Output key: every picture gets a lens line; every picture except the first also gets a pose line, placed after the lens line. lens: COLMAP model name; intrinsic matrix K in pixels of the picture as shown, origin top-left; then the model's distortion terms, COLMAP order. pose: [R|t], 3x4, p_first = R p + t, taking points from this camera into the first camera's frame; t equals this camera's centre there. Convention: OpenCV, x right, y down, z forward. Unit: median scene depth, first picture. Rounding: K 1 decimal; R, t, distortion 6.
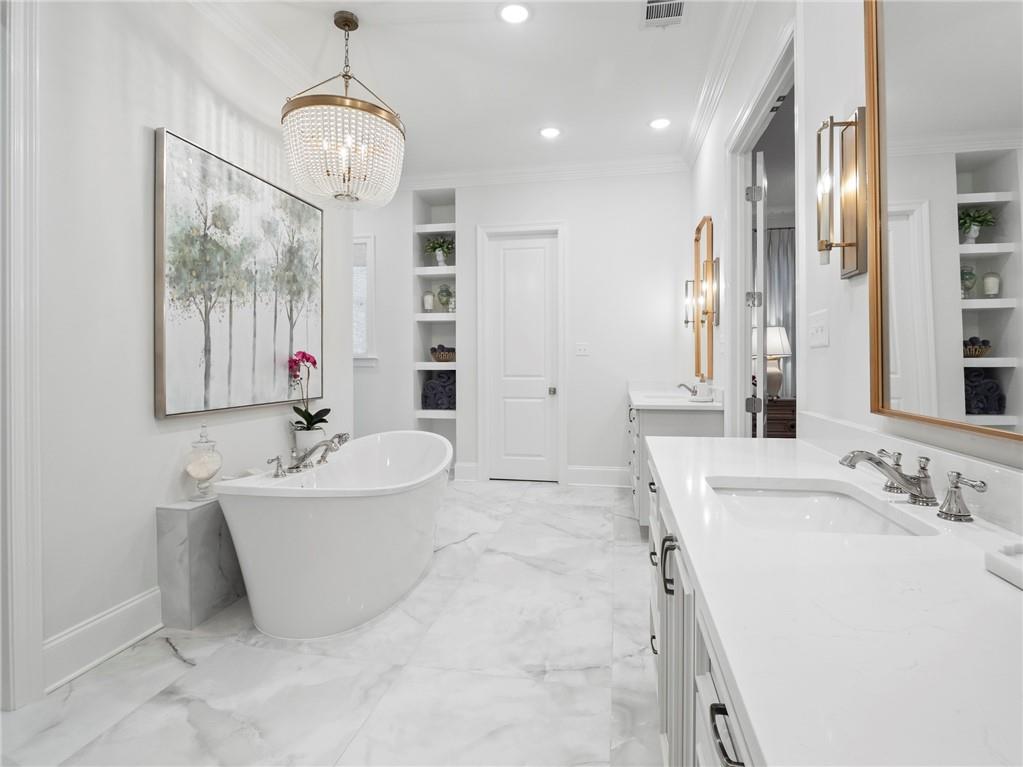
lens RADIAL K [[505.1, 0, 509.7], [0, 505.1, 364.3], [0, 0, 1]] dist [-0.023818, 0.000524]
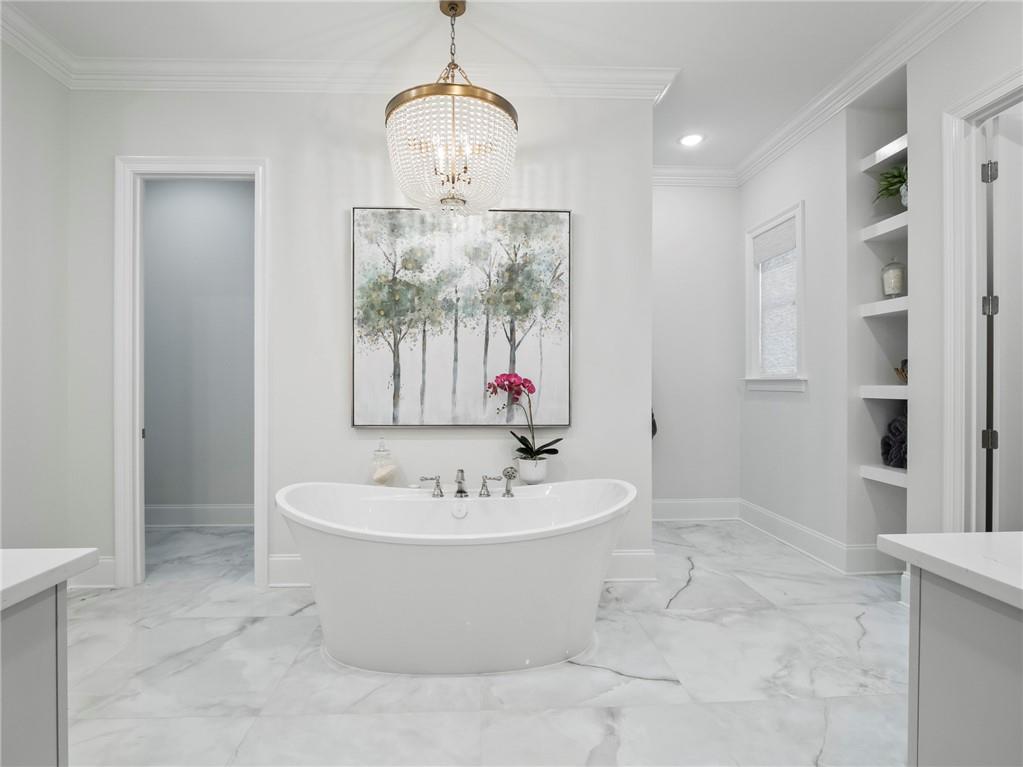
lens RADIAL K [[505.1, 0, 510.8], [0, 505.1, 380.2], [0, 0, 1]] dist [-0.023818, 0.000524]
pose [[0.264722, 0.004310, -0.964315, 0.589060], [-0.006277, 0.999977, 0.002746, -0.019648], [0.964304, 0.005326, 0.264743, 0.888259]]
